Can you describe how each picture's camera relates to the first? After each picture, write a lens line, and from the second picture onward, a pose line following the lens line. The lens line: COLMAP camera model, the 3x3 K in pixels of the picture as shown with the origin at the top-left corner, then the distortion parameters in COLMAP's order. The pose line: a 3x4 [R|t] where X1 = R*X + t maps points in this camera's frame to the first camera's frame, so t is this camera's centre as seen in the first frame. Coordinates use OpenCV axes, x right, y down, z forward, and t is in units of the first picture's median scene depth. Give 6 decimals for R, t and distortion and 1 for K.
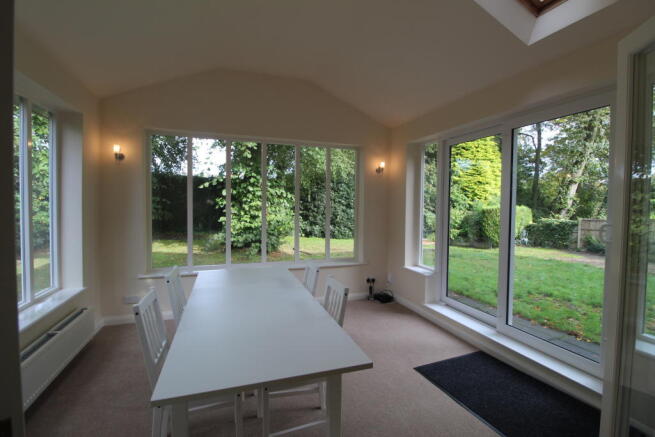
lens RADIAL K [[302.8, 0, 326.6], [0, 302.8, 219.9], [0, 0, 1]] dist [0.000830, -0.000567]
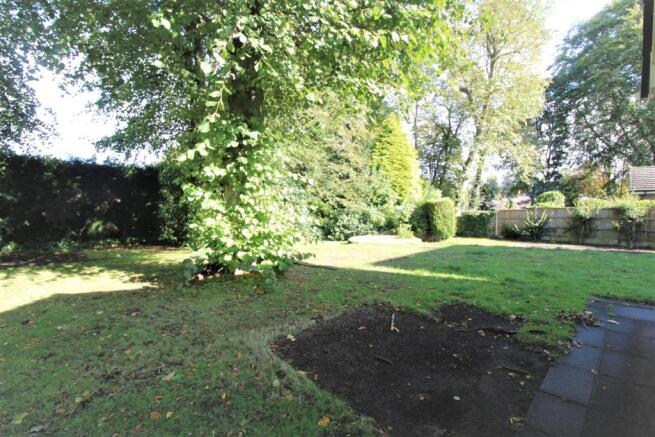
lens RADIAL K [[302.8, 0, 327.7], [0, 302.8, 217.0], [0, 0, 1]] dist [0.000830, -0.000567]
pose [[0.901965, -0.038391, 0.430100, -0.177469], [0.041920, 0.999120, 0.001272, -0.002156], [-0.429770, 0.016882, 0.902781, 0.204045]]
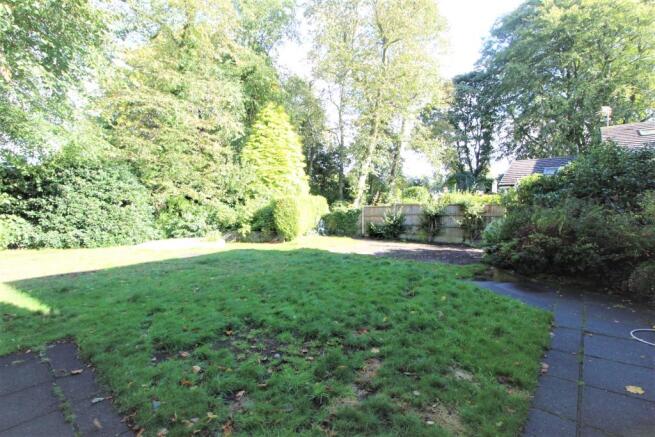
lens RADIAL K [[302.8, 0, 325.9], [0, 302.8, 218.7], [0, 0, 1]] dist [0.000830, -0.000567]
pose [[0.872113, -0.058268, 0.485822, 0.169451], [0.054084, 0.998280, 0.022643, 0.007762], [-0.486306, 0.006528, 0.873764, 0.111996]]
